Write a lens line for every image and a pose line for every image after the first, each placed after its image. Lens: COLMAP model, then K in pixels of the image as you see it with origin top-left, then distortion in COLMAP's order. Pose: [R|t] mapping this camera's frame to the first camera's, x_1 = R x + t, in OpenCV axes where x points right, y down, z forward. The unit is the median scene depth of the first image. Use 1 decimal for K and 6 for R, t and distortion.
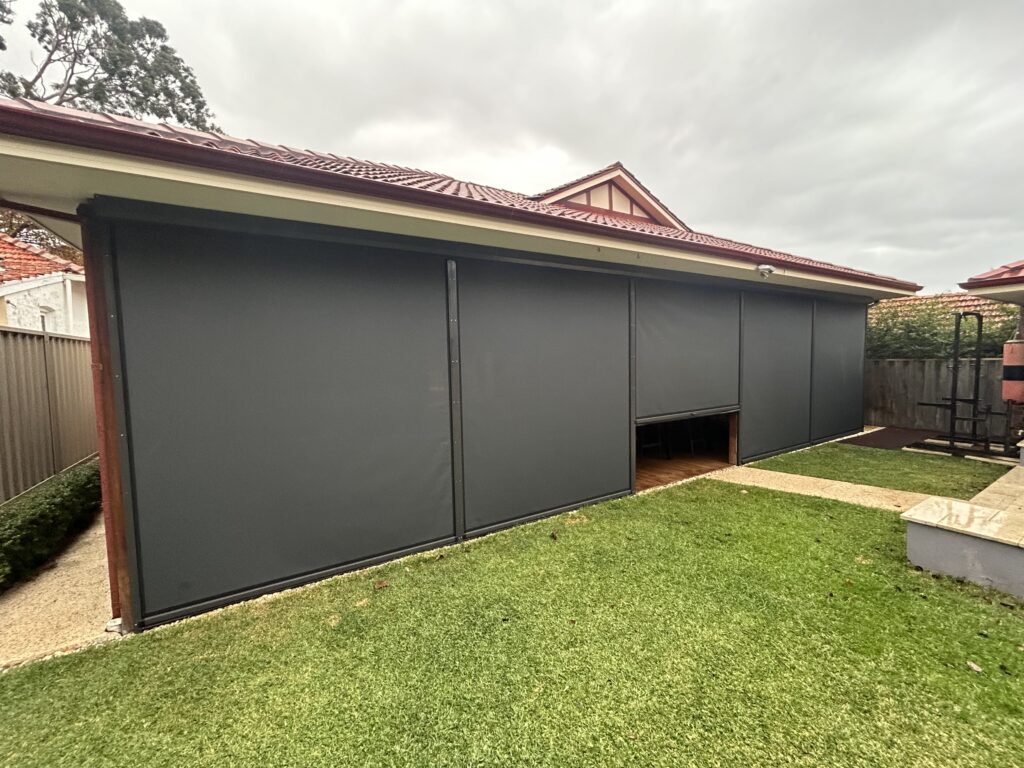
lens RADIAL K [[418.2, 0, 509.0], [0, 418.2, 384.0], [0, 0, 1]] dist [-0.001814, 0.000601]
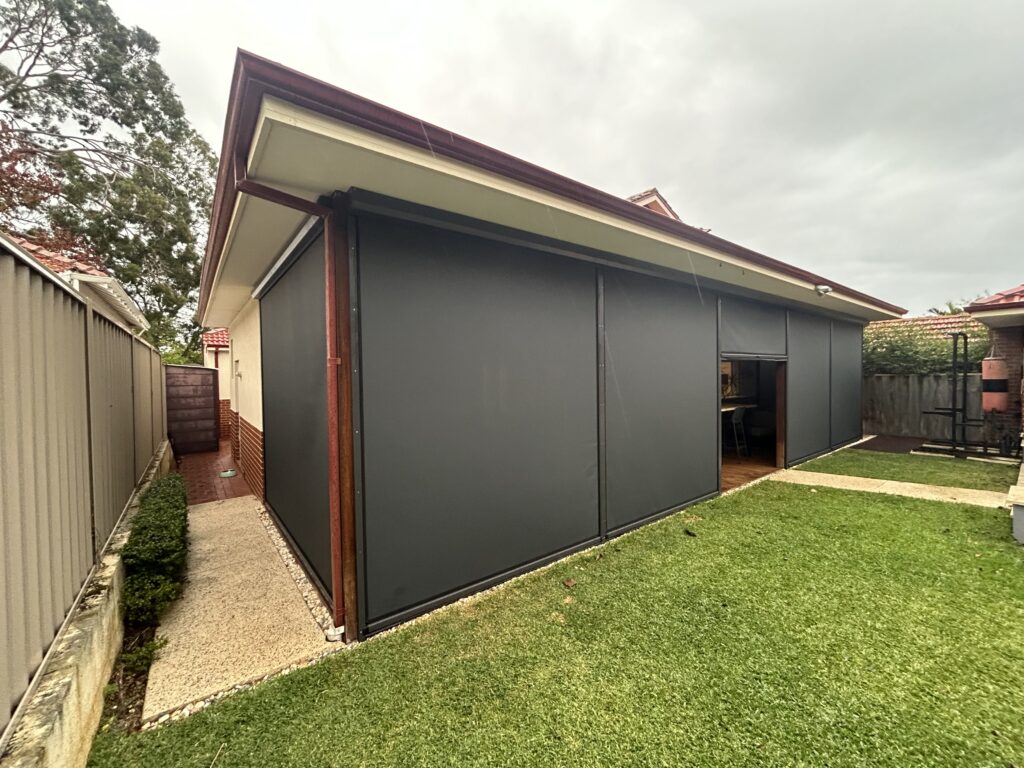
lens RADIAL K [[418.2, 0, 504.6], [0, 418.2, 385.3], [0, 0, 1]] dist [-0.001814, 0.000601]
pose [[0.993645, 0.005446, 0.112431, -0.364746], [-0.000884, 0.999176, -0.040582, 0.028050], [-0.112559, 0.040225, 0.992831, -0.002619]]
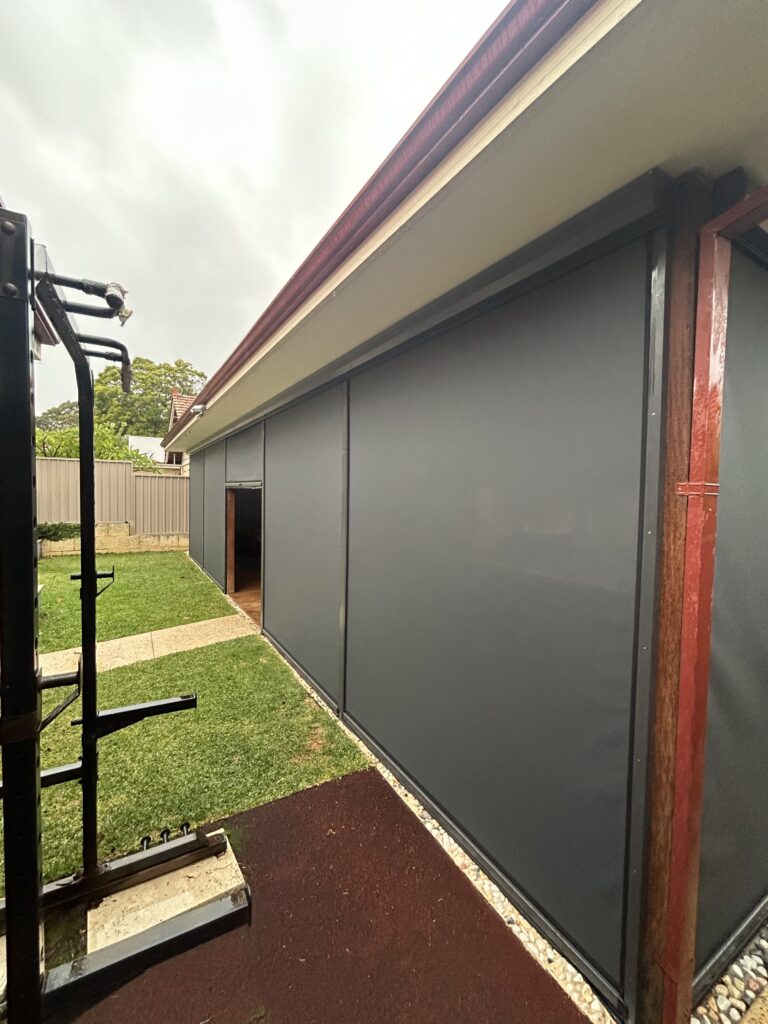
lens RADIAL K [[418.2, 0, 382.3], [0, 418.2, 510.6], [0, 0, 1]] dist [-0.001814, 0.000601]
pose [[-0.005431, 0.056156, -0.998407, 1.660860], [-0.082148, 0.995022, 0.056412, -0.135489], [0.996605, 0.082324, -0.000791, 1.490785]]
